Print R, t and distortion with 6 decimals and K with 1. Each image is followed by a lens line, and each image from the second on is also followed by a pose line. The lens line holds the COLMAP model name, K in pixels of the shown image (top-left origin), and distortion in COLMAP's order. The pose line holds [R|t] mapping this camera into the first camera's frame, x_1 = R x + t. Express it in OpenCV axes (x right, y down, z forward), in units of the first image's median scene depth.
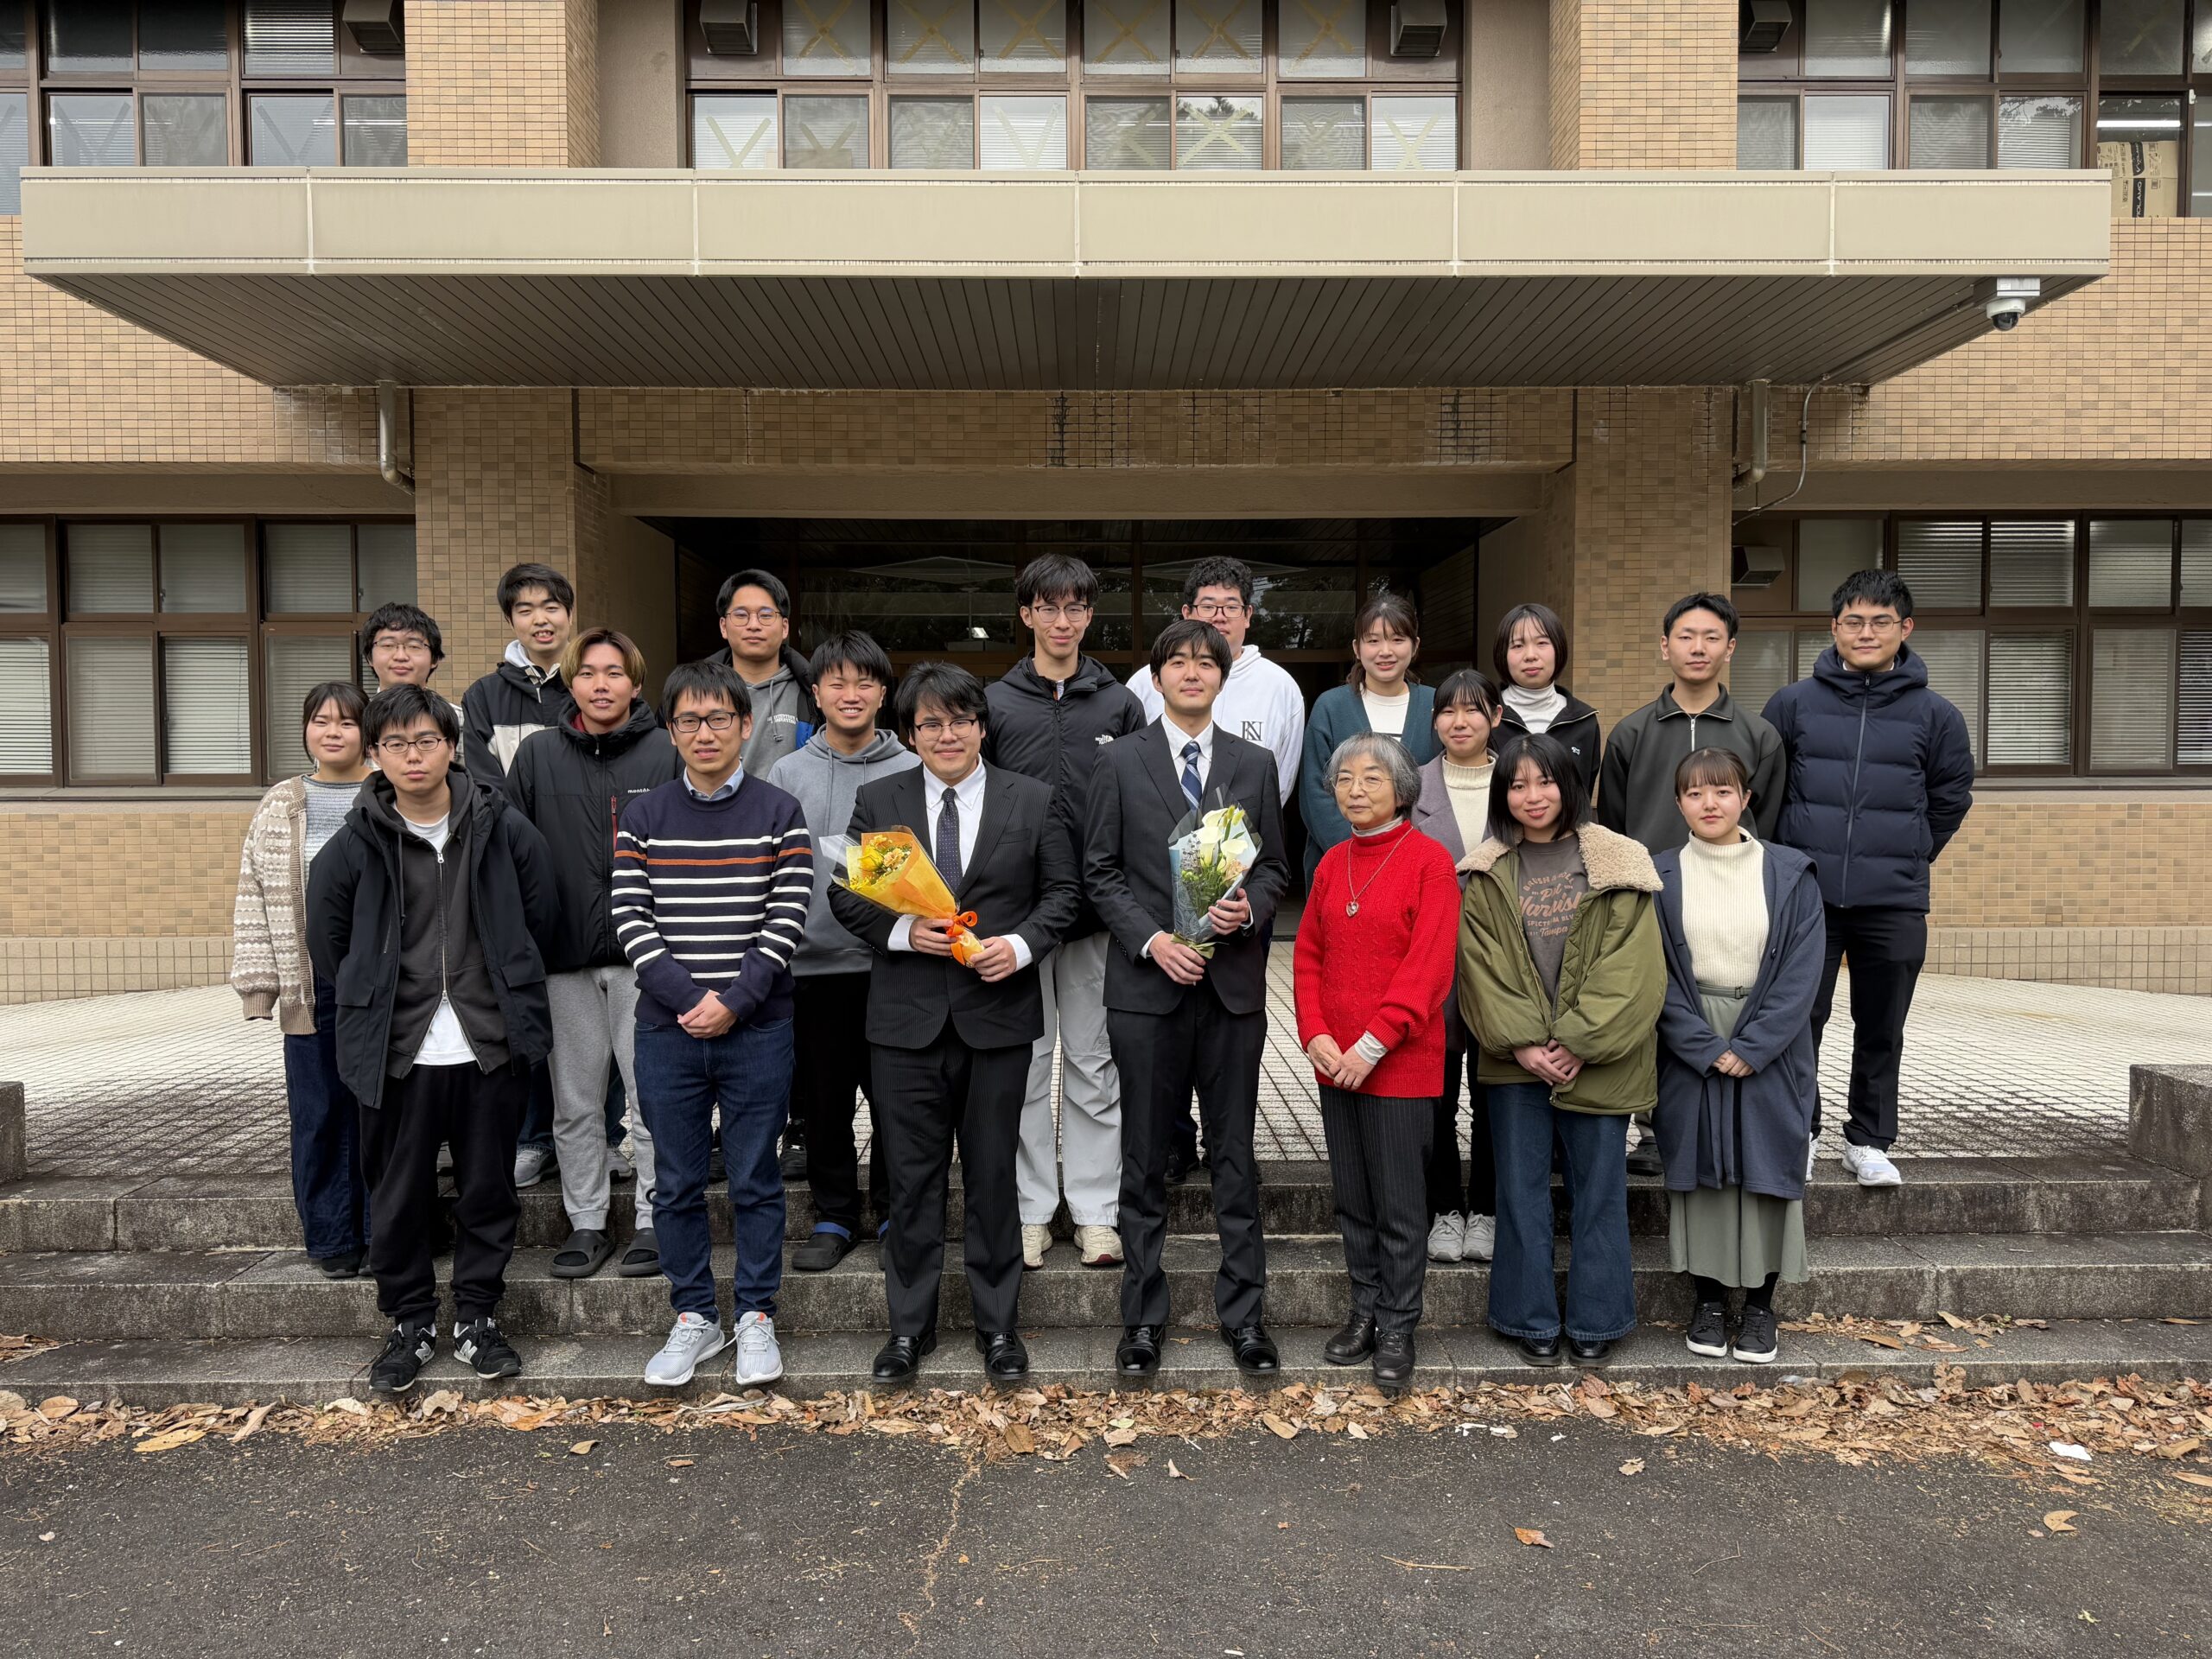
lens RADIAL K [[1559.7, 0, 1093.2], [0, 1559.7, 833.8], [0, 0, 1]] dist [0.038579, -0.041790]
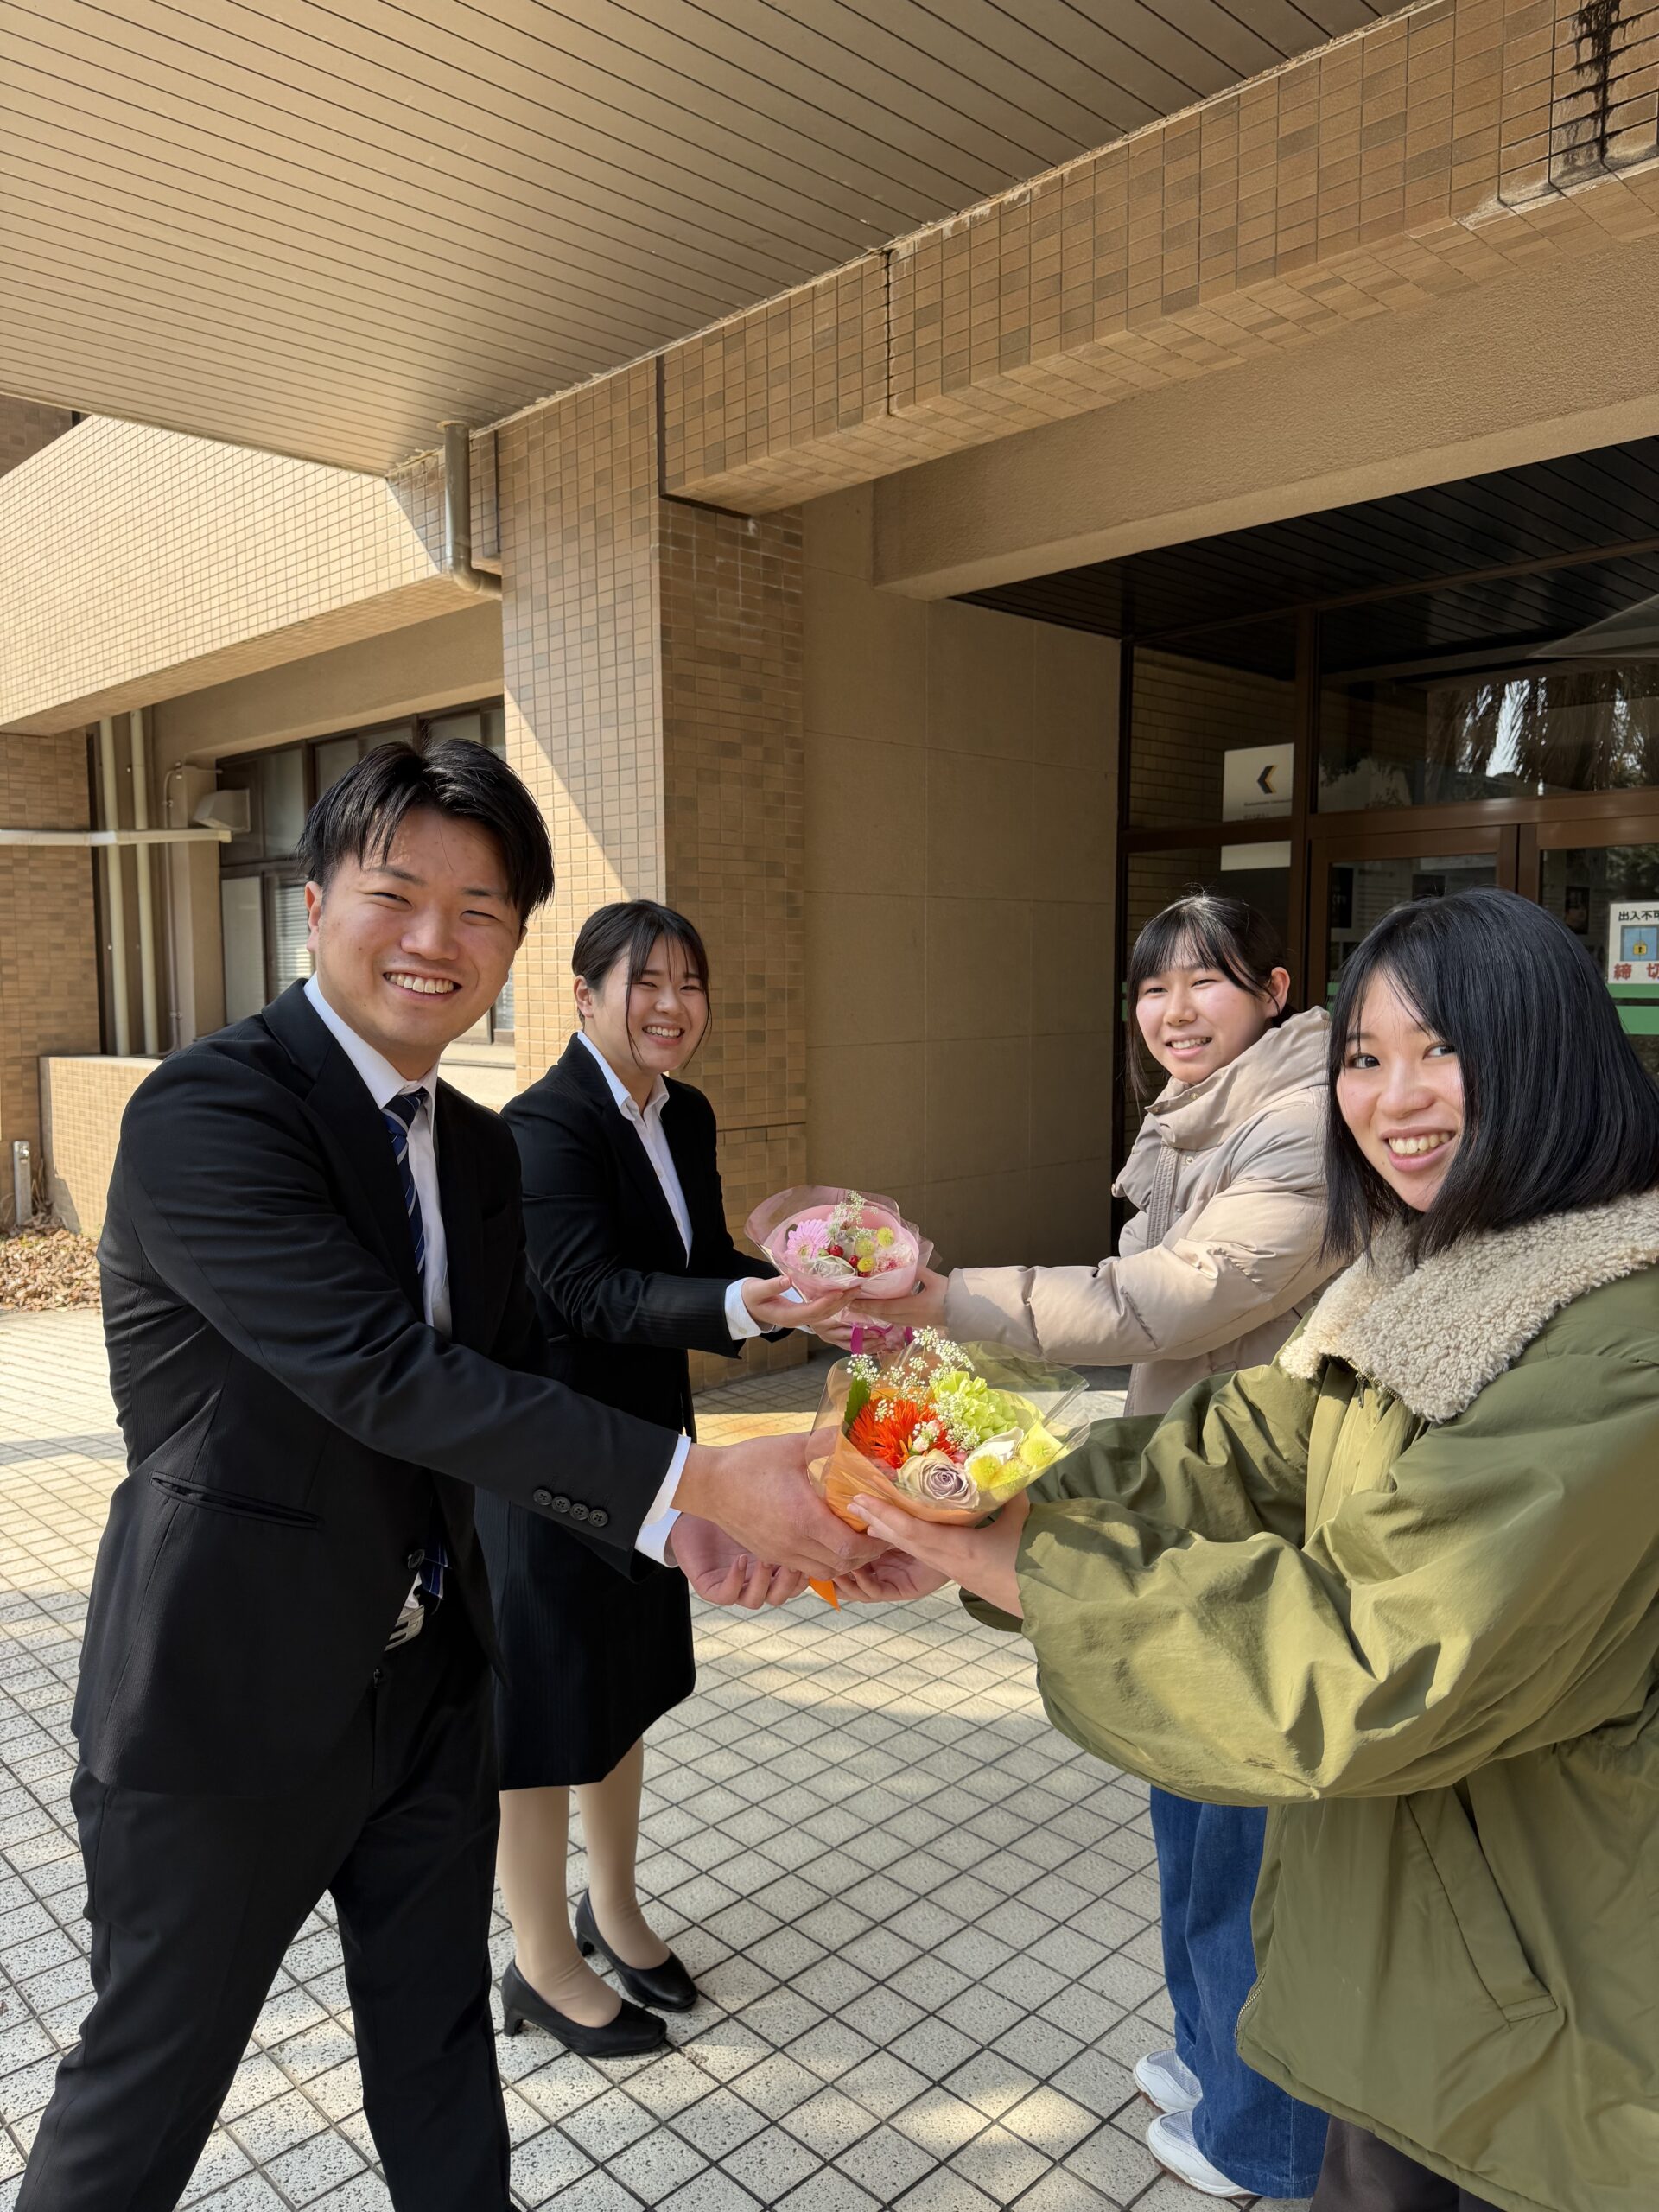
lens RADIAL K [[1575.5, 0, 845.5], [0, 1575.5, 1097.6], [0, 0, 1]] dist [0.011799, -0.006415]
pose [[0.695293, 0.058188, -0.716367, 0.114427], [-0.026154, 0.998106, 0.055688, -0.060962], [0.718250, -0.019983, 0.695498, 0.655951]]
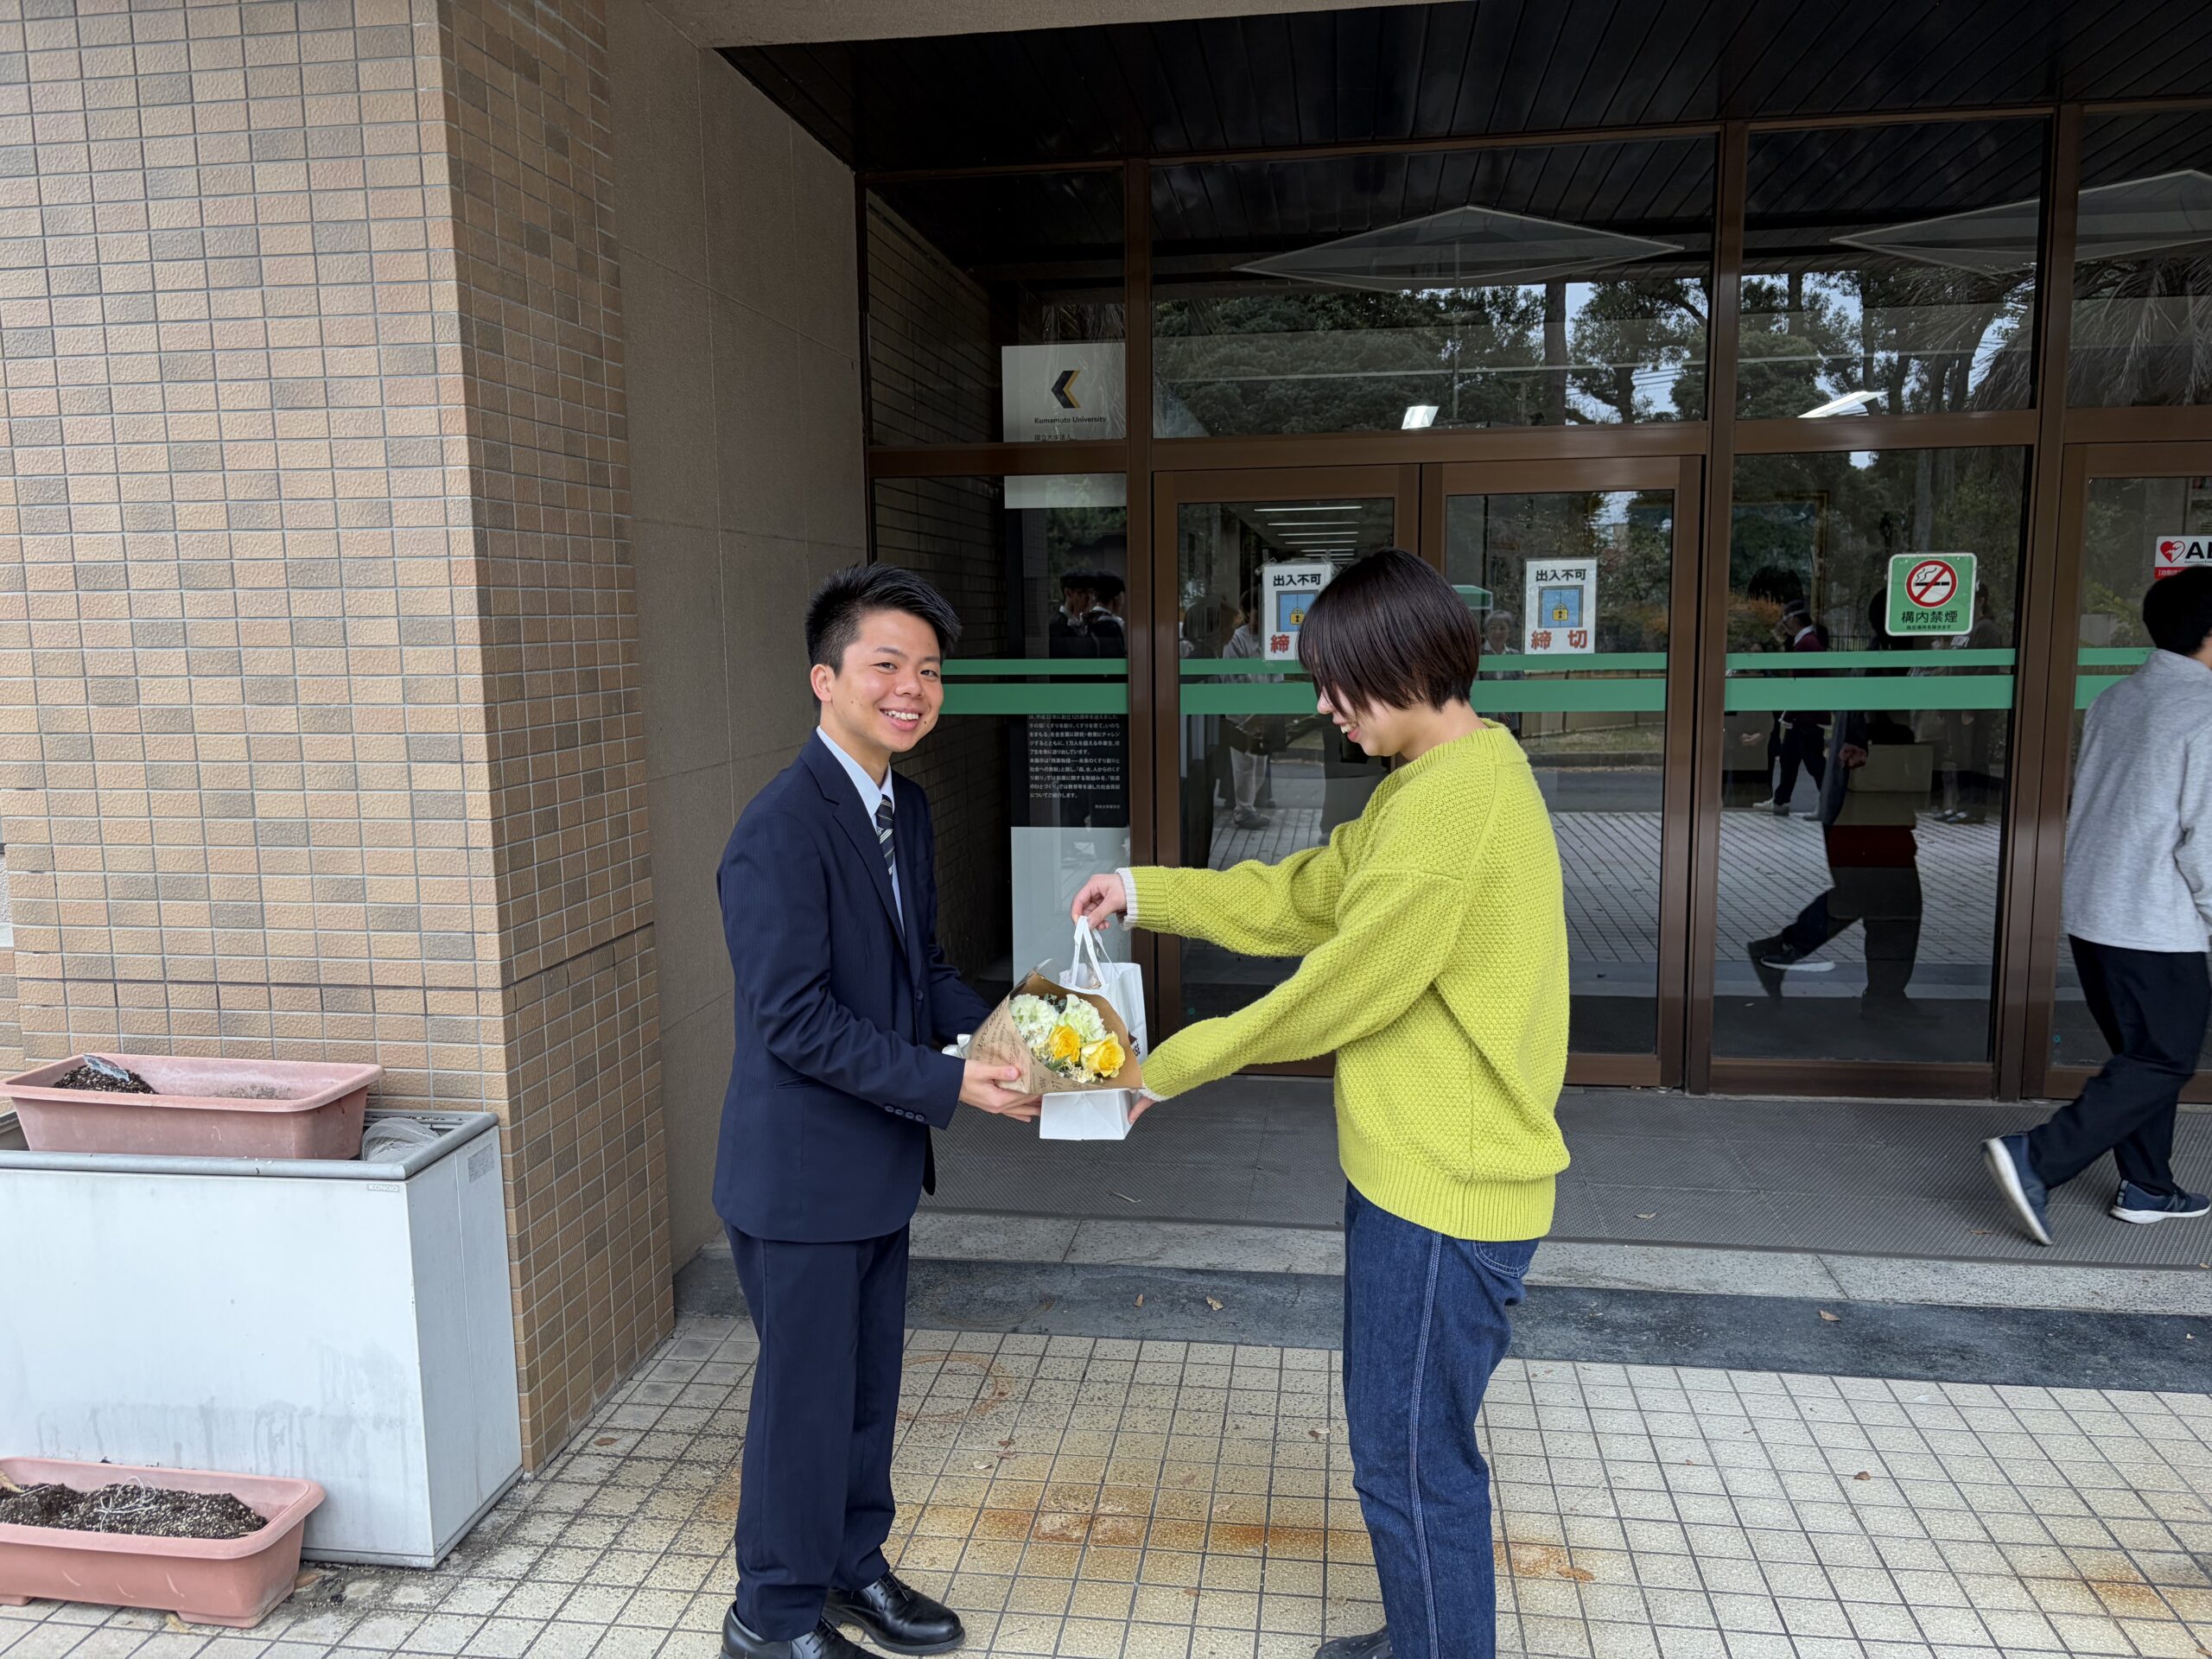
lens RADIAL K [[1666.1, 0, 1094.3], [0, 1666.1, 855.8], [0, 0, 1]] dist [0.075241, -0.094917]
pose [[0.986901, 0.014261, -0.160696, -0.169531], [0.002718, 0.994474, 0.104949, -0.070728], [0.161305, -0.104011, 0.981408, 0.713021]]
